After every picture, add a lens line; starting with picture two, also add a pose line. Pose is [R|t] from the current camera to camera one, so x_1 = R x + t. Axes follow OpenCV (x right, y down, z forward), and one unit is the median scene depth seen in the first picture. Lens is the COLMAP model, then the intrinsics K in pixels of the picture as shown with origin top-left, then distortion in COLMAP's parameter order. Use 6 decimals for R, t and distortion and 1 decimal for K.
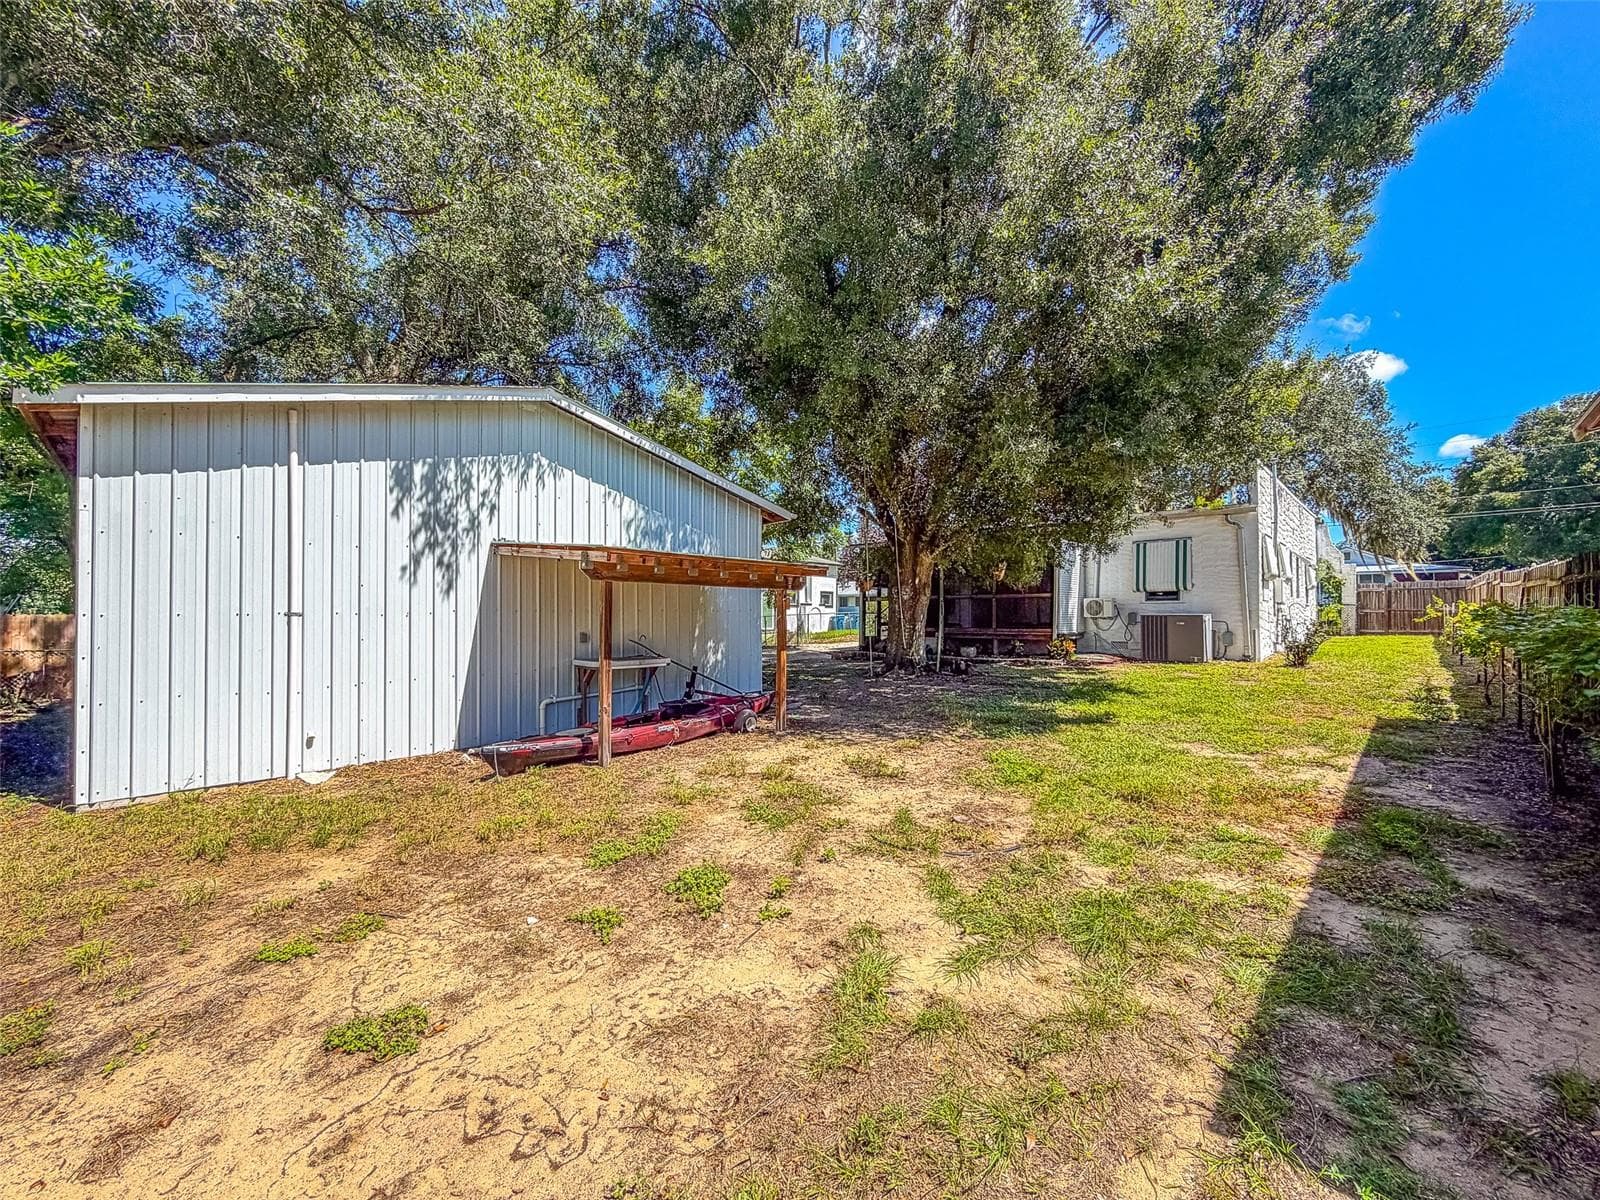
lens RADIAL K [[652.5, 0, 797.4], [0, 652.5, 594.2], [0, 0, 1]] dist [-0.008271, 0.000677]
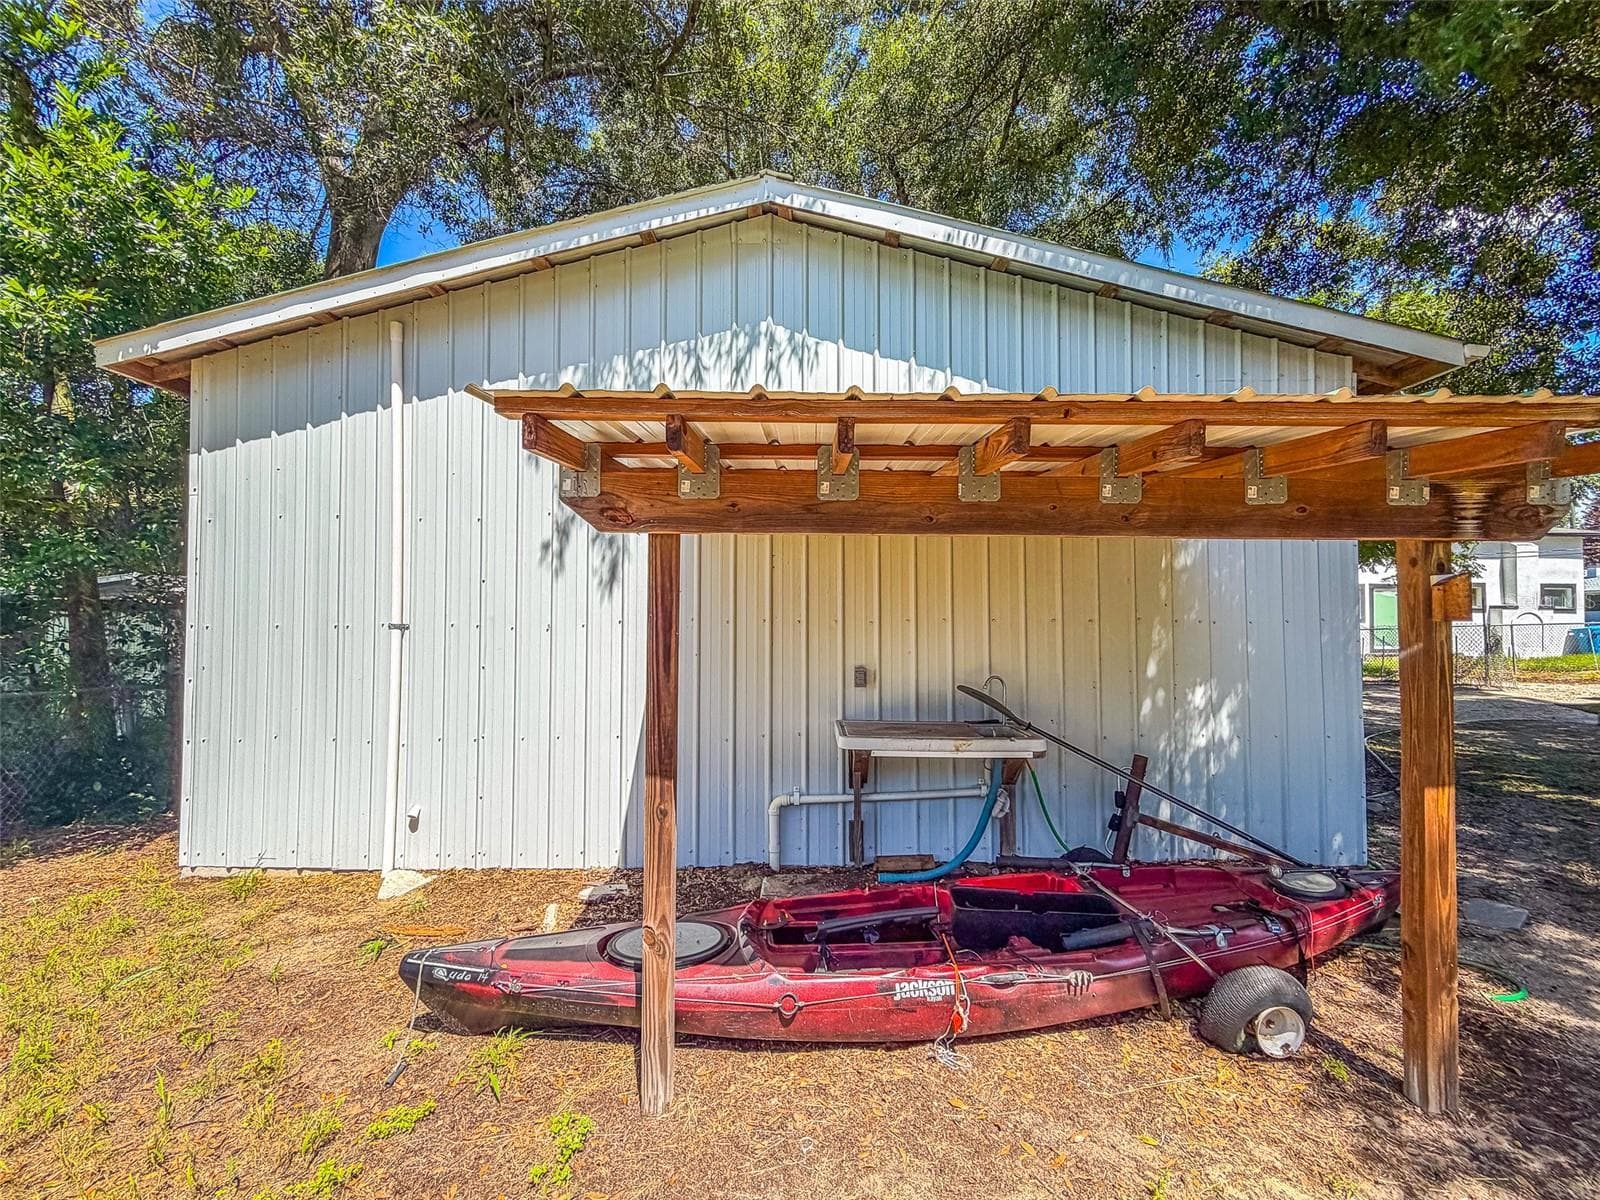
lens RADIAL K [[652.5, 0, 797.4], [0, 652.5, 594.2], [0, 0, 1]] dist [-0.008271, 0.000677]
pose [[0.689552, -0.032574, -0.723503, -0.011075], [0.021092, 0.999468, -0.024896, 0.020862], [0.723929, 0.001907, 0.689872, 0.677051]]
